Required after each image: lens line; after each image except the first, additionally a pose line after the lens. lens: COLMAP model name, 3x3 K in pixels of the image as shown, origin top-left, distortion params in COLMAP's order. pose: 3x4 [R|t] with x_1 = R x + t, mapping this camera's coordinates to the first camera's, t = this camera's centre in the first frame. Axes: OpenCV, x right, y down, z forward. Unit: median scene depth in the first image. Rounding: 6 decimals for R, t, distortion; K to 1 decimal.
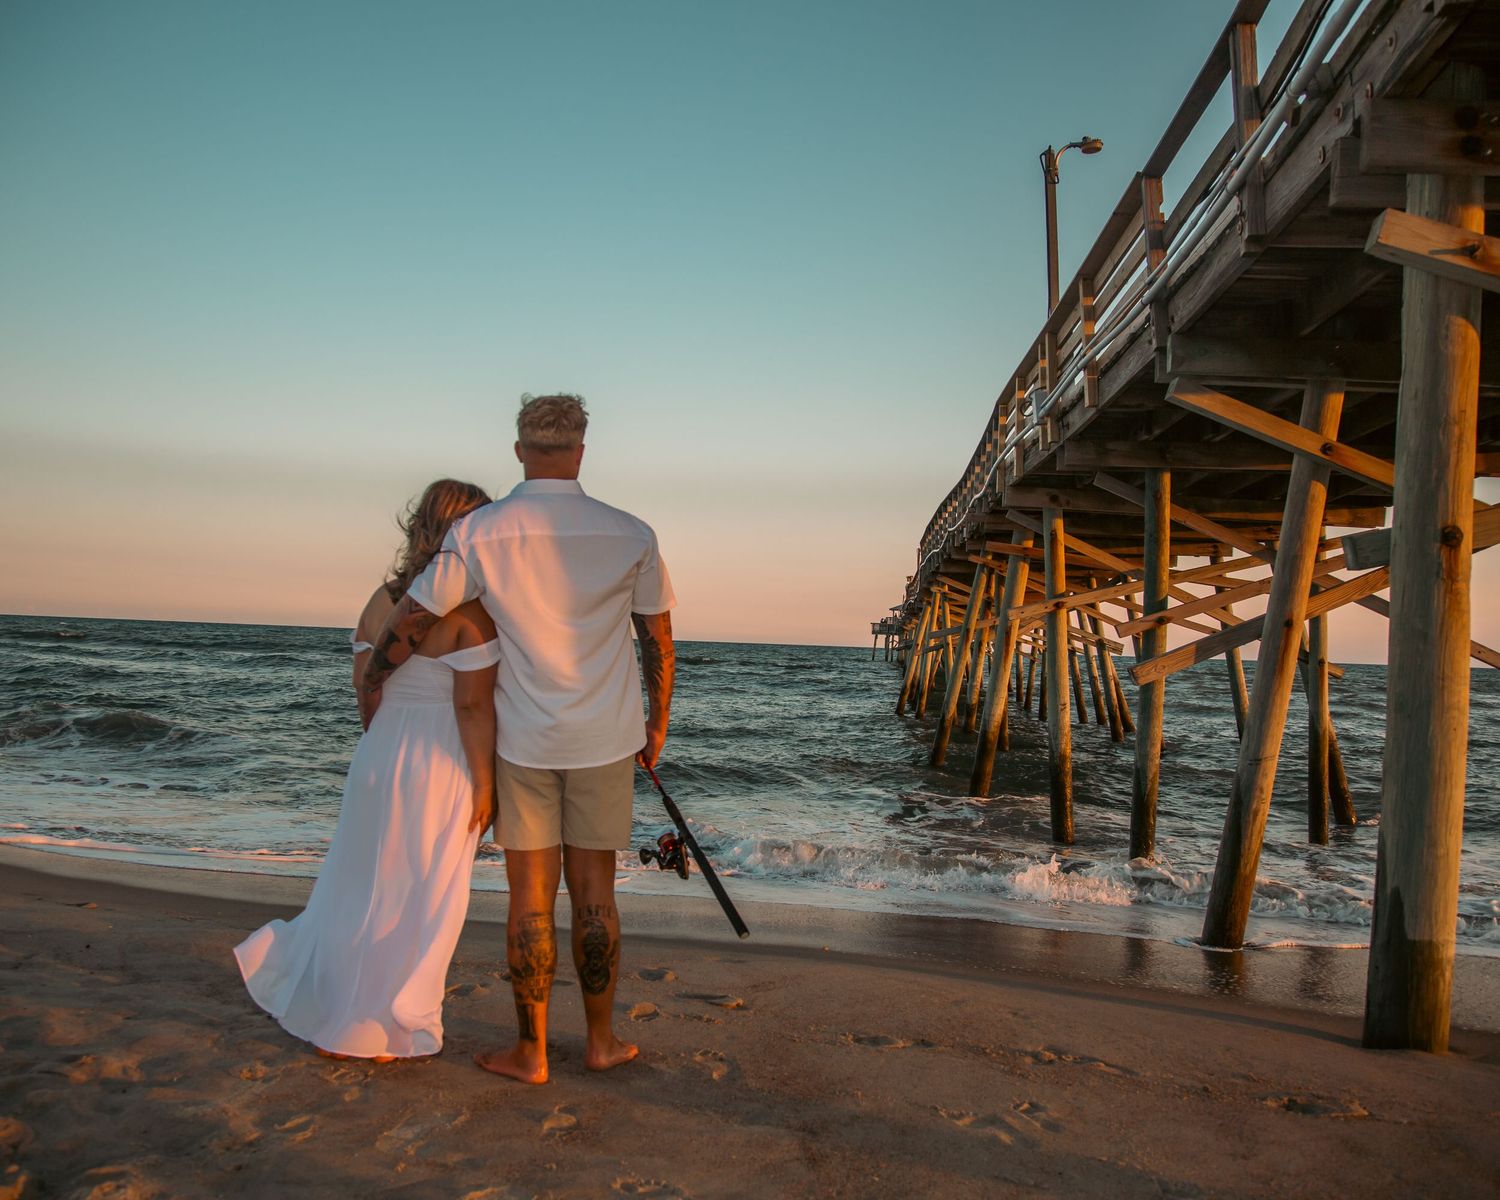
lens RADIAL K [[1304.3, 0, 750.0], [0, 1304.3, 600.0], [0, 0, 1]] dist [-0.080149, 0.015881]
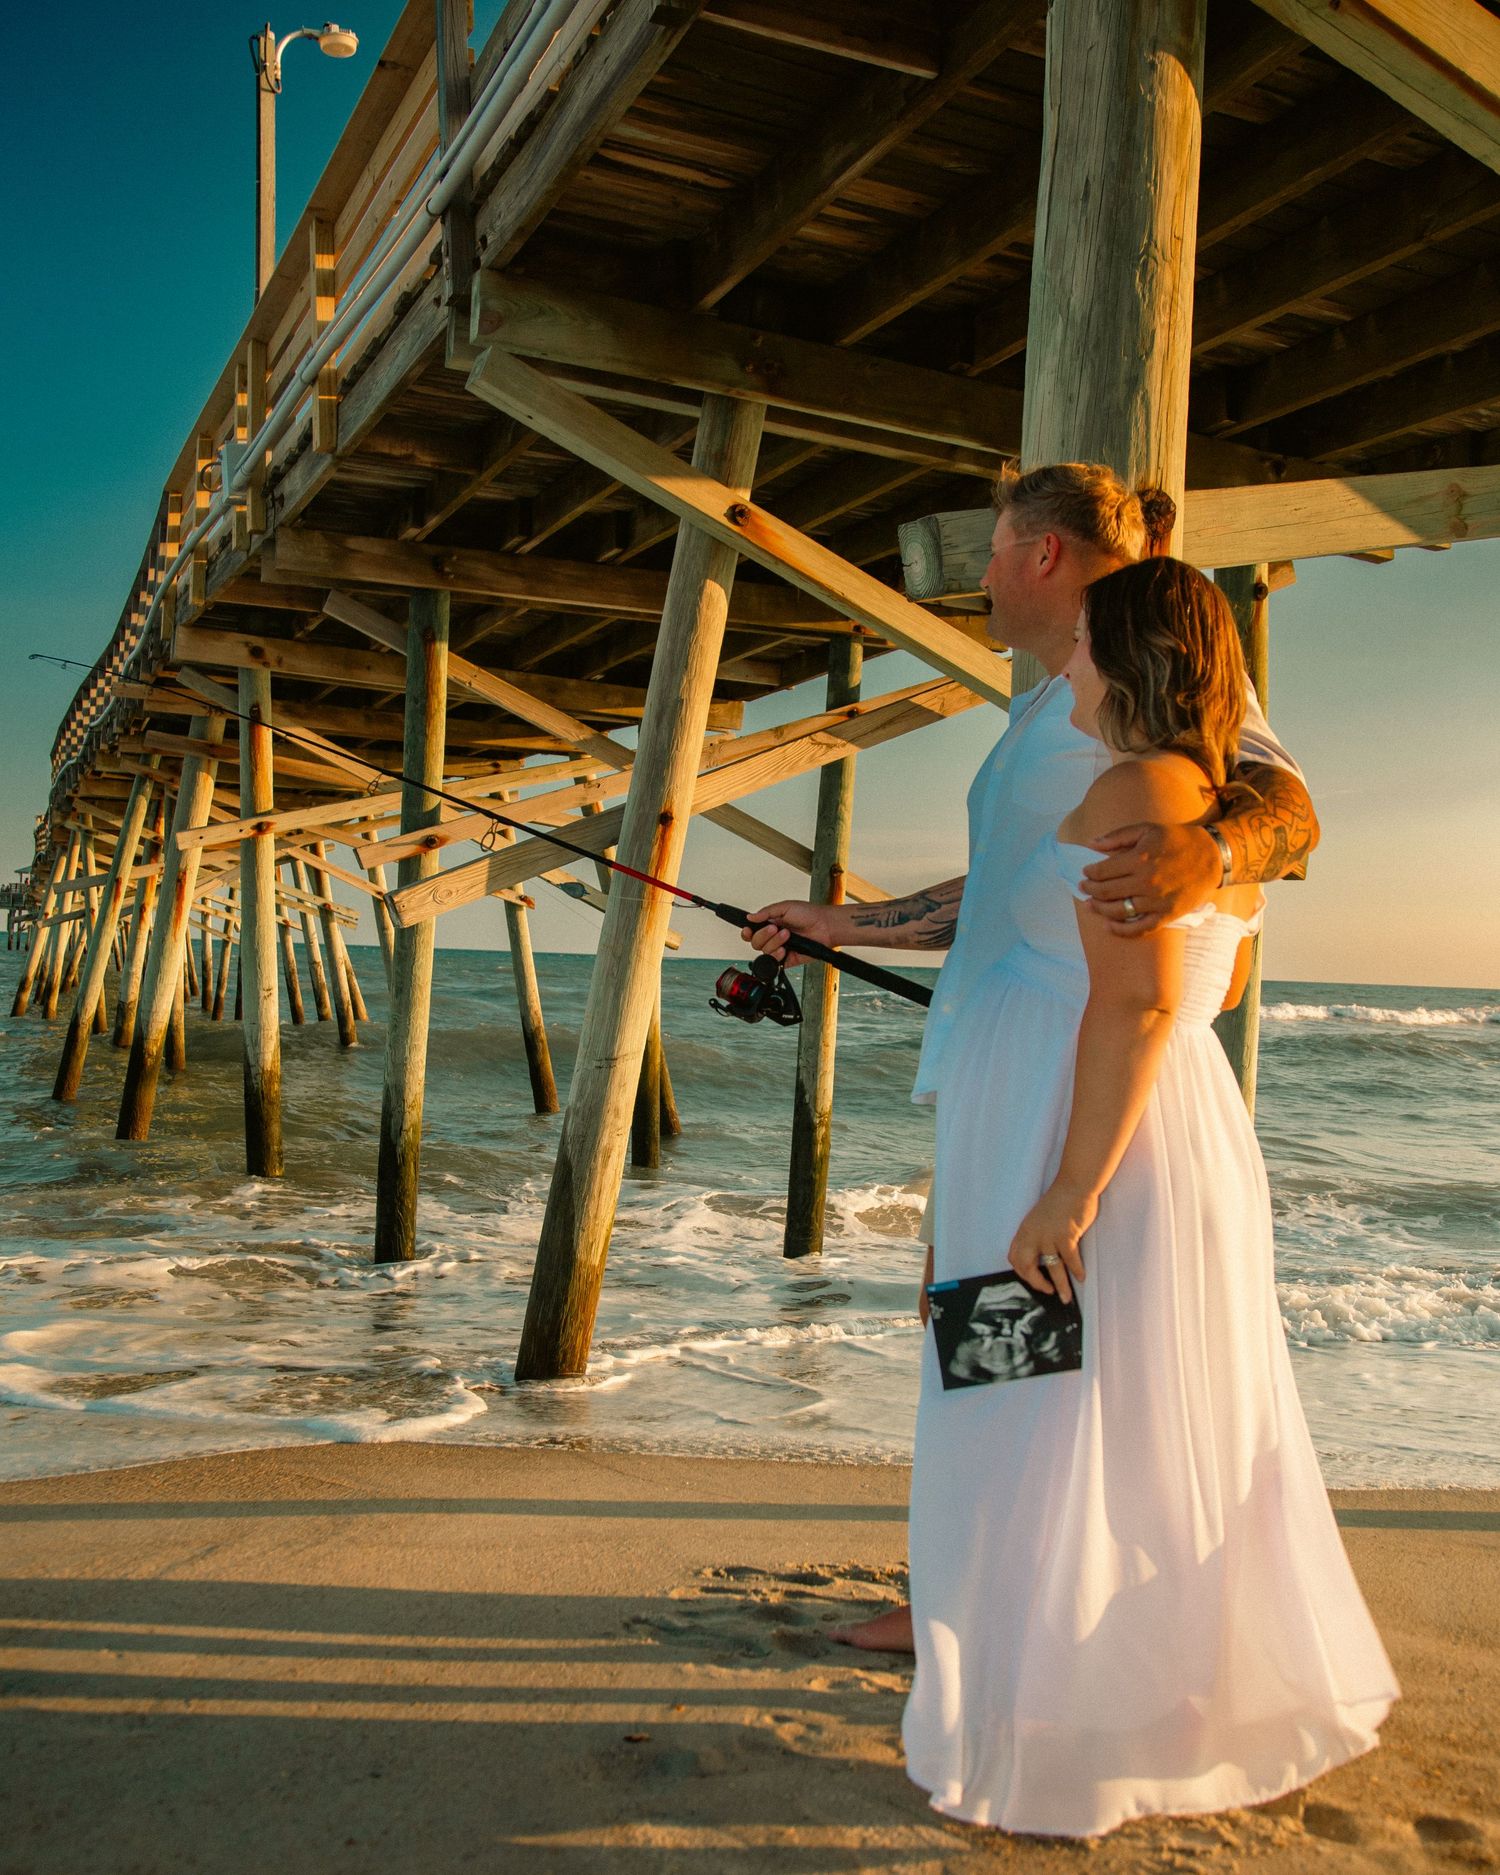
lens RADIAL K [[1889.7, 0, 750.0], [0, 1889.7, 937.5], [0, 0, 1]] dist [-0.061501, 0.009060]
pose [[0.884012, 0.003663, 0.467449, 0.037688], [-0.024581, 0.998950, 0.038658, 0.022871], [-0.466817, -0.045664, 0.883174, 0.147801]]
